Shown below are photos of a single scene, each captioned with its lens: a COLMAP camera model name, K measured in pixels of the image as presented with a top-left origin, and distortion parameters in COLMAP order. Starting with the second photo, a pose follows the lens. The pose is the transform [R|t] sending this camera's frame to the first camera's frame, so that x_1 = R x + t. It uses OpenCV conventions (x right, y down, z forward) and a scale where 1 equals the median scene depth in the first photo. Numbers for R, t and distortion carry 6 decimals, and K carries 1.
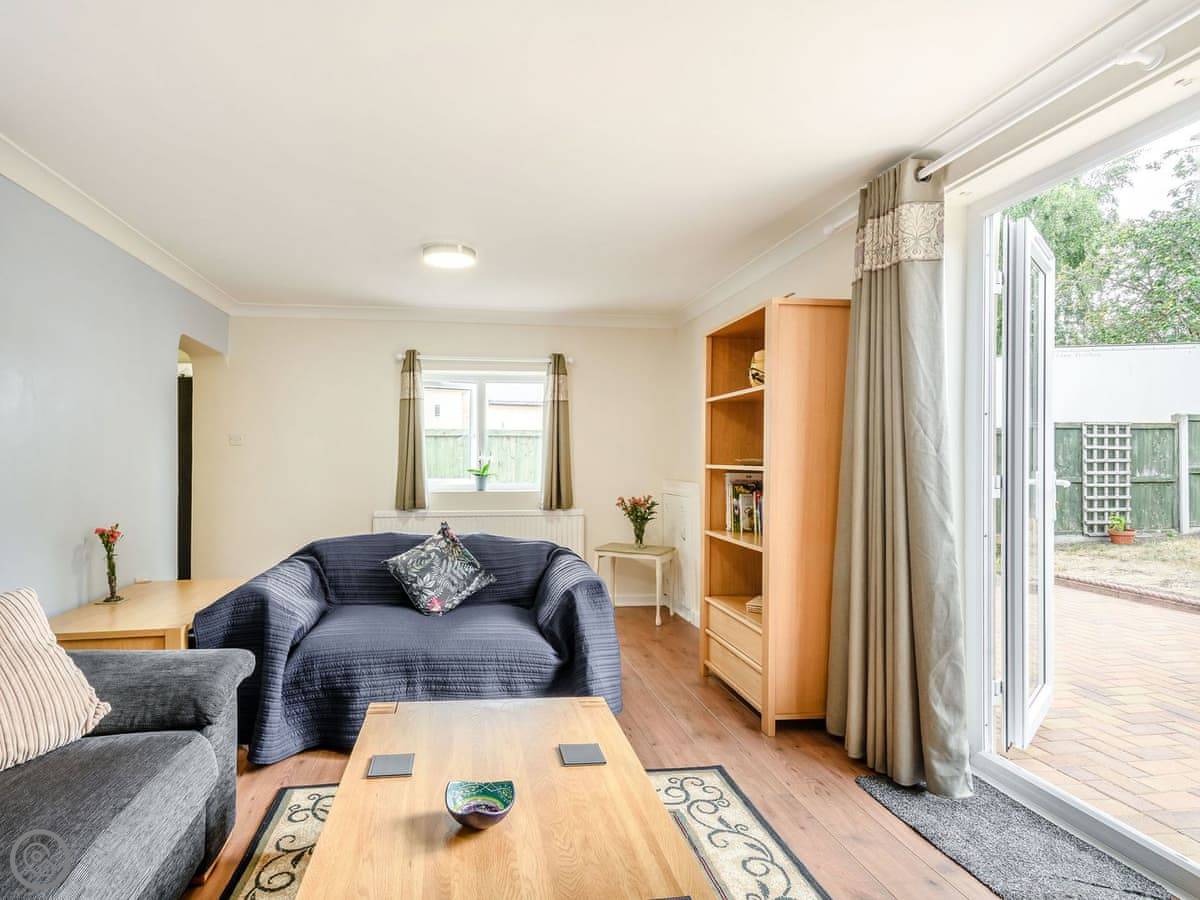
lens RADIAL K [[651.7, 0, 532.9], [0, 651.7, 453.1], [0, 0, 1]] dist [0.005460, -0.000582]
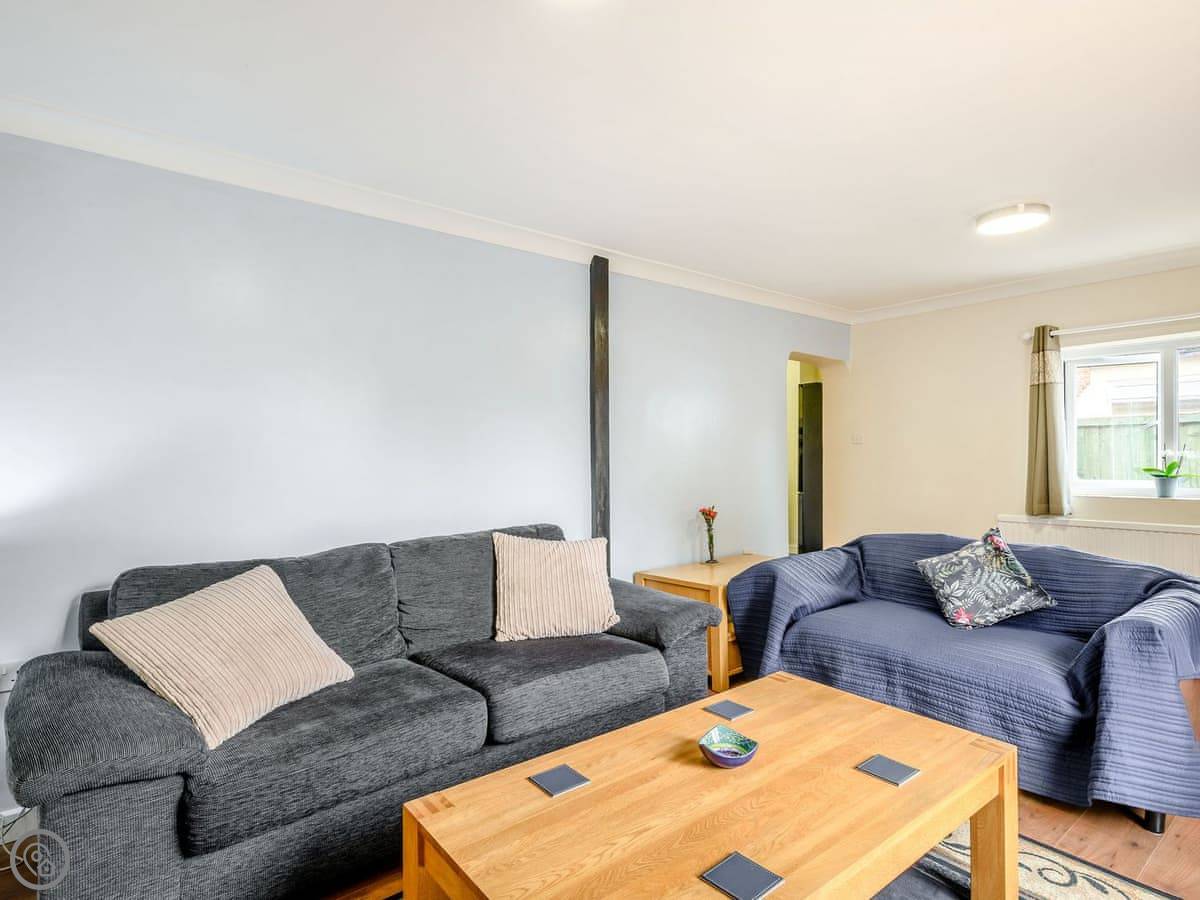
lens RADIAL K [[632.5, 0, 558.1], [0, 632.5, 454.4], [0, 0, 1]] dist [0.003253, 0.000263]
pose [[0.513895, -0.008262, -0.857813, 0.311818], [0.013495, 0.999908, -0.001546, 0.000773], [0.857747, -0.010782, 0.513959, 0.063885]]
